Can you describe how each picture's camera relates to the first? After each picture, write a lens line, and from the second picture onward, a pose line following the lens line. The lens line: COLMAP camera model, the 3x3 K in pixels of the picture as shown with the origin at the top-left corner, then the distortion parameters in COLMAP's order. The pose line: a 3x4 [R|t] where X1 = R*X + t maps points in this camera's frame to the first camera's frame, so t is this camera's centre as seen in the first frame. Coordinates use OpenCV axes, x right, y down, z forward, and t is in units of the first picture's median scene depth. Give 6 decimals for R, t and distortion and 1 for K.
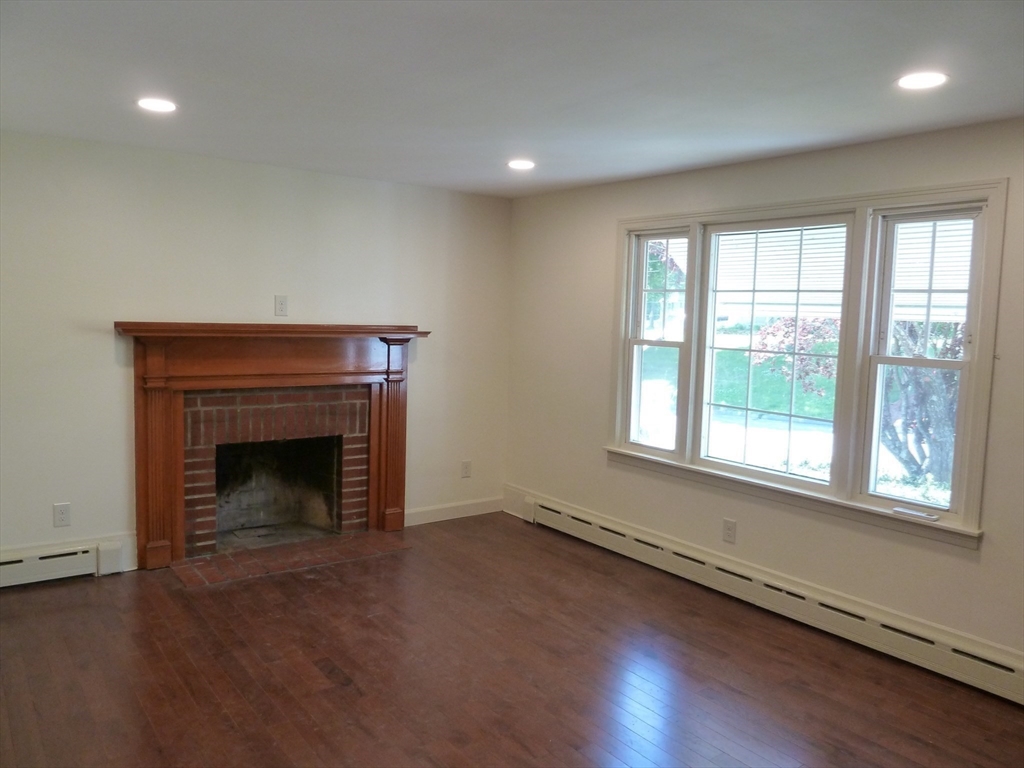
lens RADIAL K [[764.2, 0, 520.9], [0, 764.2, 384.7], [0, 0, 1]] dist [-0.033115, -0.000700]
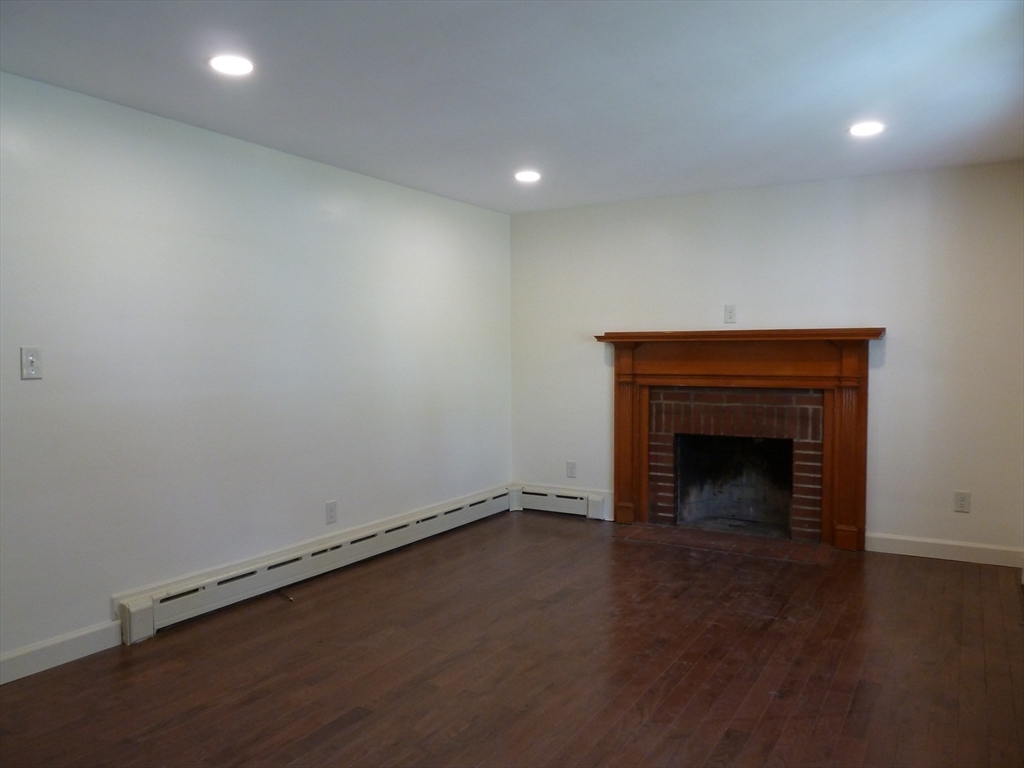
lens RADIAL K [[764.2, 0, 511.1], [0, 764.2, 383.0], [0, 0, 1]] dist [-0.033115, -0.000700]
pose [[0.374866, 0.004215, -0.927070, 0.613539], [-0.072652, 0.997048, -0.024844, 0.048729], [0.924228, 0.076667, 0.374065, 0.306662]]
